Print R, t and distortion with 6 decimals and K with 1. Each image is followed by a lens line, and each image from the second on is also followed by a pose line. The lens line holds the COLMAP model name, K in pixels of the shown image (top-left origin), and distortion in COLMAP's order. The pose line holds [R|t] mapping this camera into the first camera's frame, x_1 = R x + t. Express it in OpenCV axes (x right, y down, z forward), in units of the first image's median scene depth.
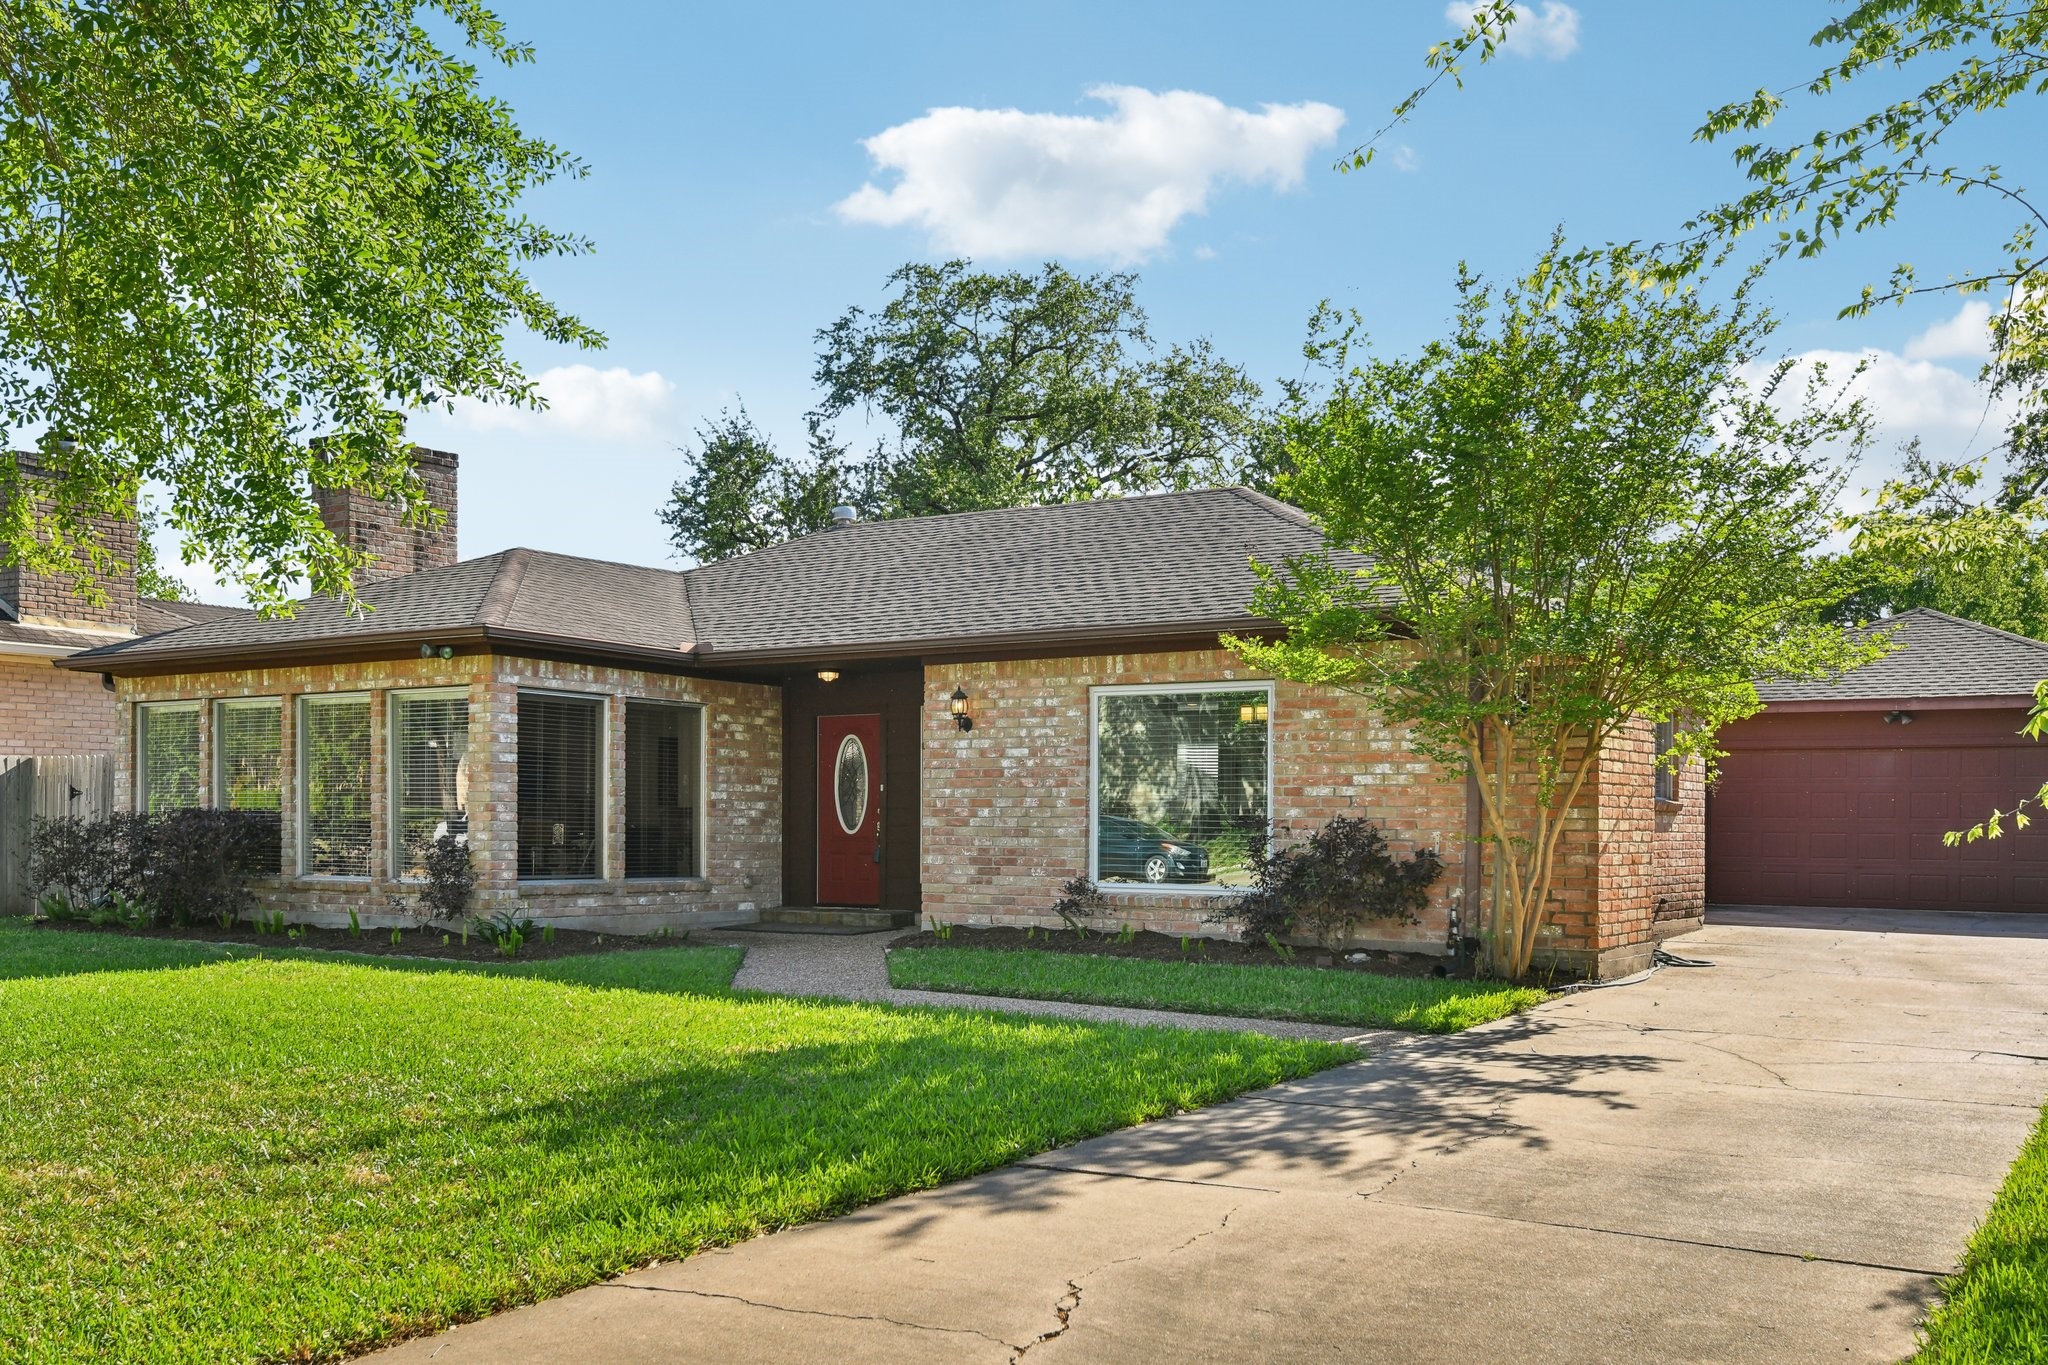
lens RADIAL K [[1913.7, 0, 1041.9], [0, 1913.7, 782.4], [0, 0, 1]] dist [-0.045871, 0.000000]
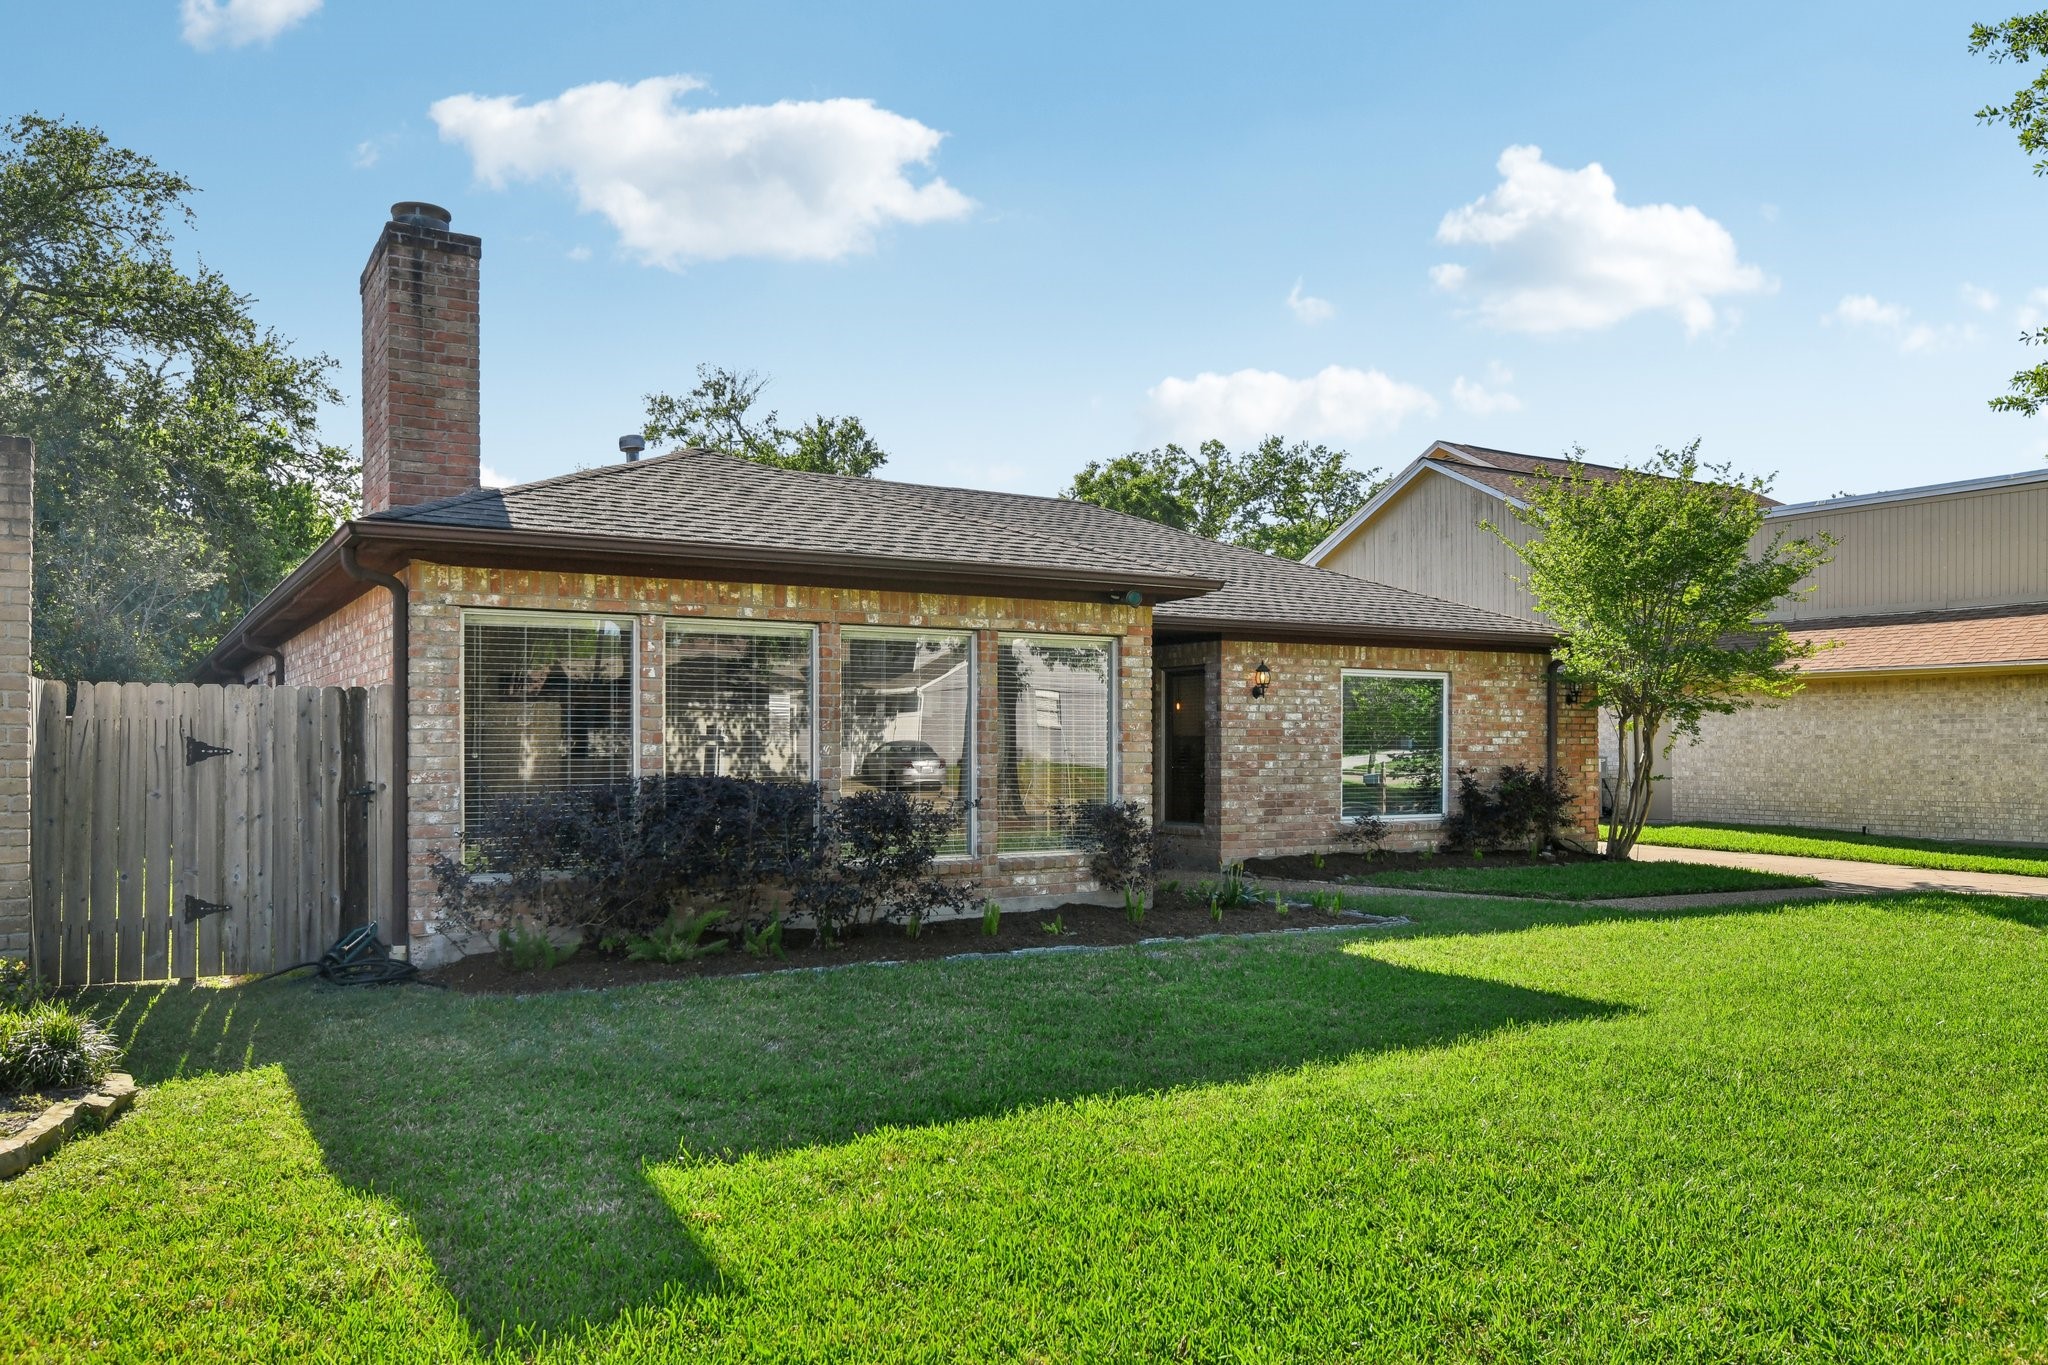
lens RADIAL K [[1519.6, 0, 1023.0], [0, 1519.6, 695.4], [0, 0, 1]] dist [-0.024816, -0.001220]
pose [[0.435031, 0.024200, 0.900090, -0.984263], [-0.015834, 0.999690, -0.019226, -0.007528], [-0.900276, -0.005888, 0.435279, 0.721669]]
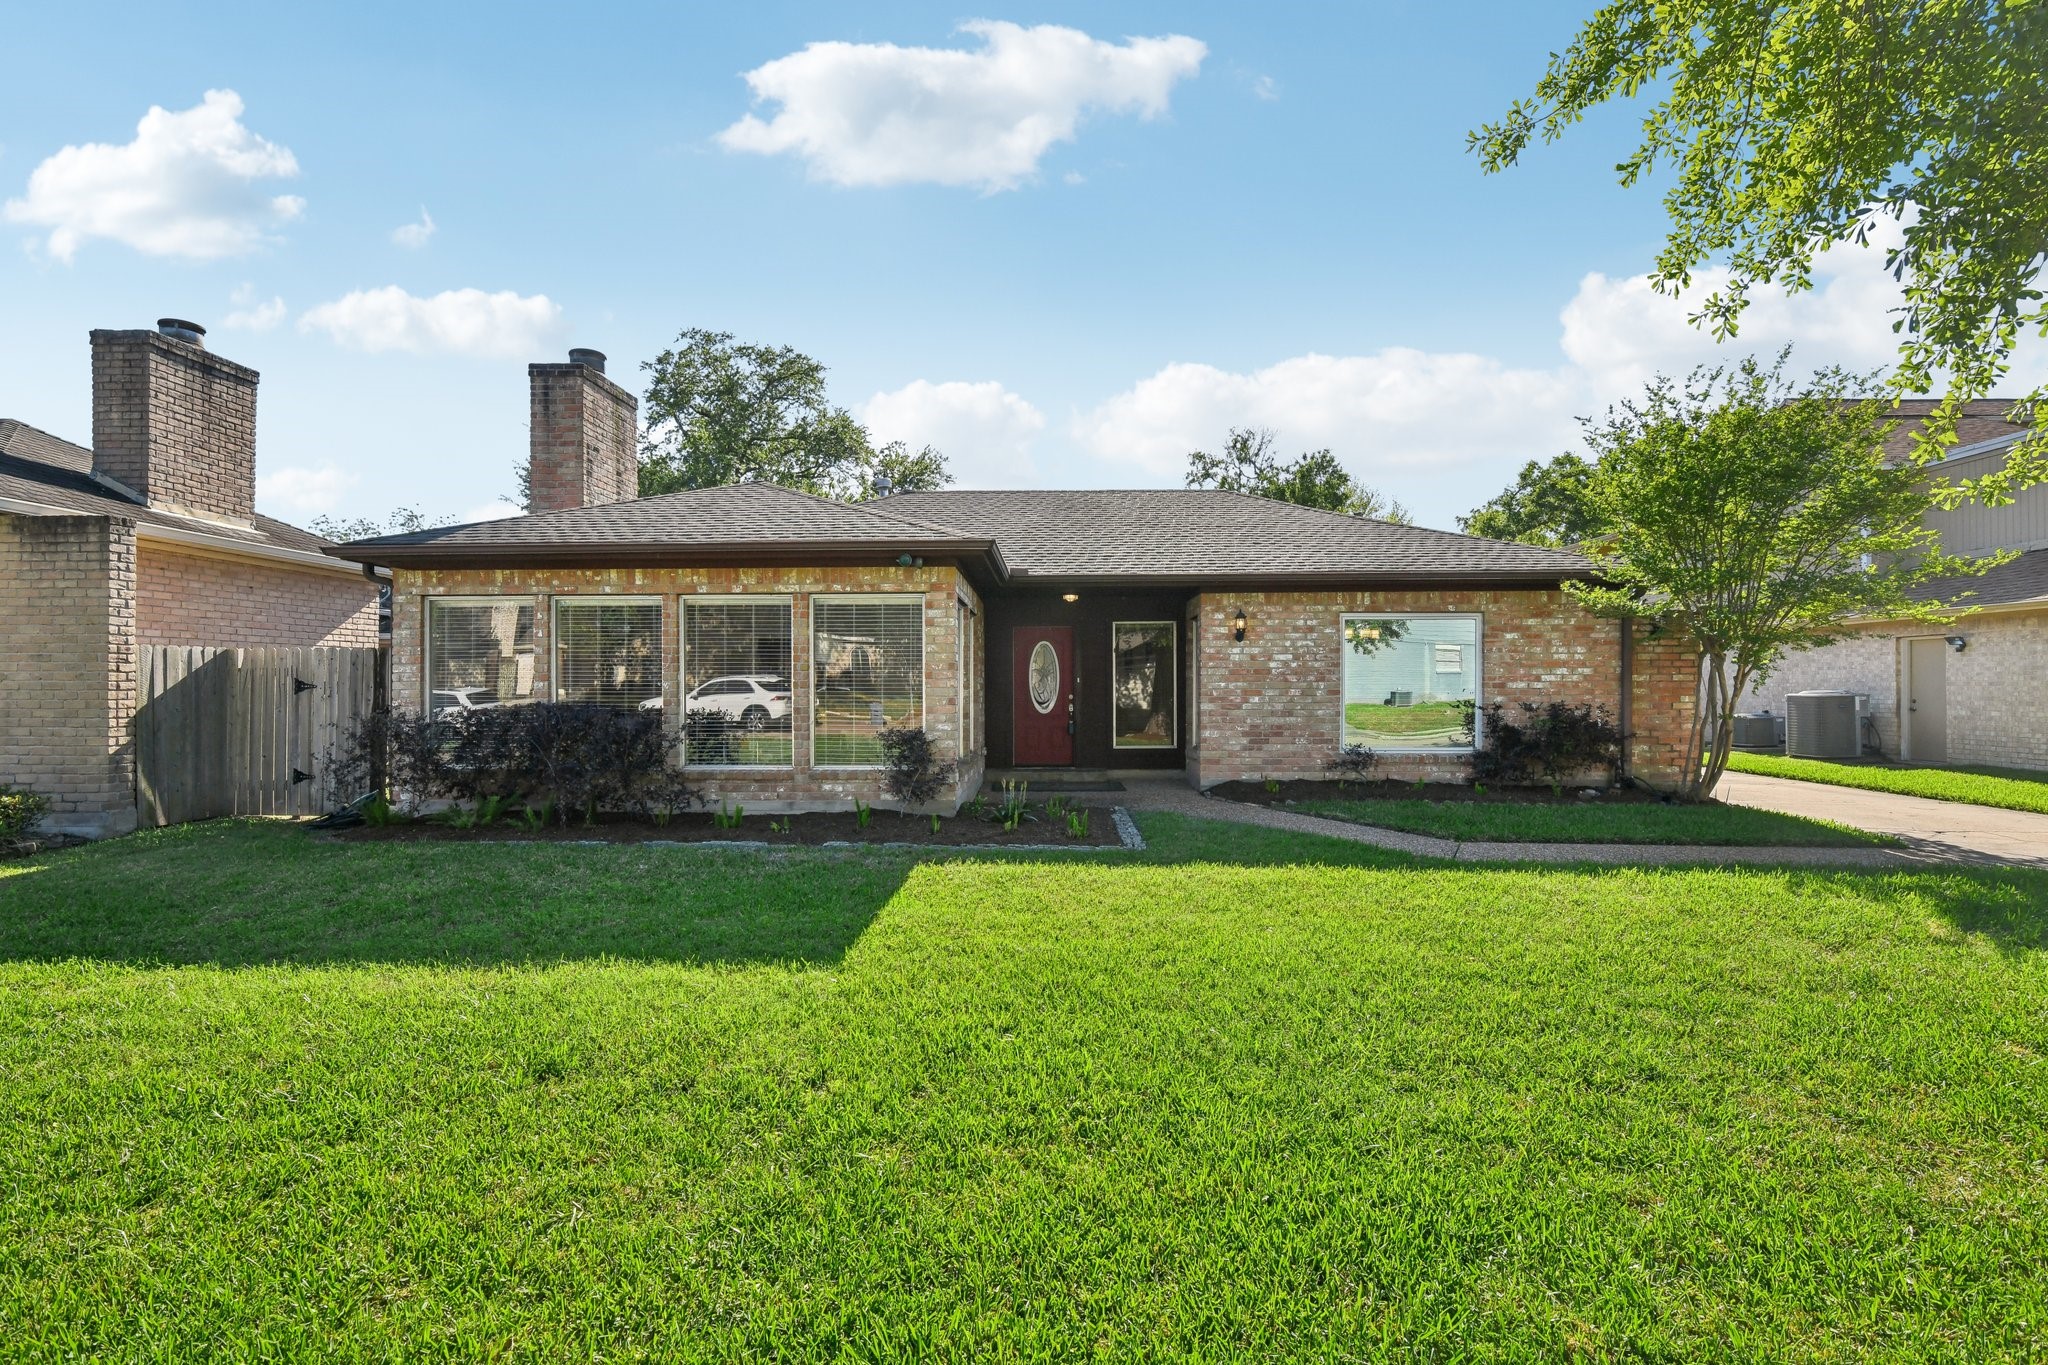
lens RADIAL K [[960.2, 0, 1019.6], [0, 960.2, 668.5], [0, 0, 1]] dist [-0.014902, -0.003348]
pose [[0.861625, 0.003096, 0.507535, -0.540607], [-0.004680, 0.999987, 0.001845, -0.007595], [-0.507523, -0.003965, 0.861629, 0.482056]]
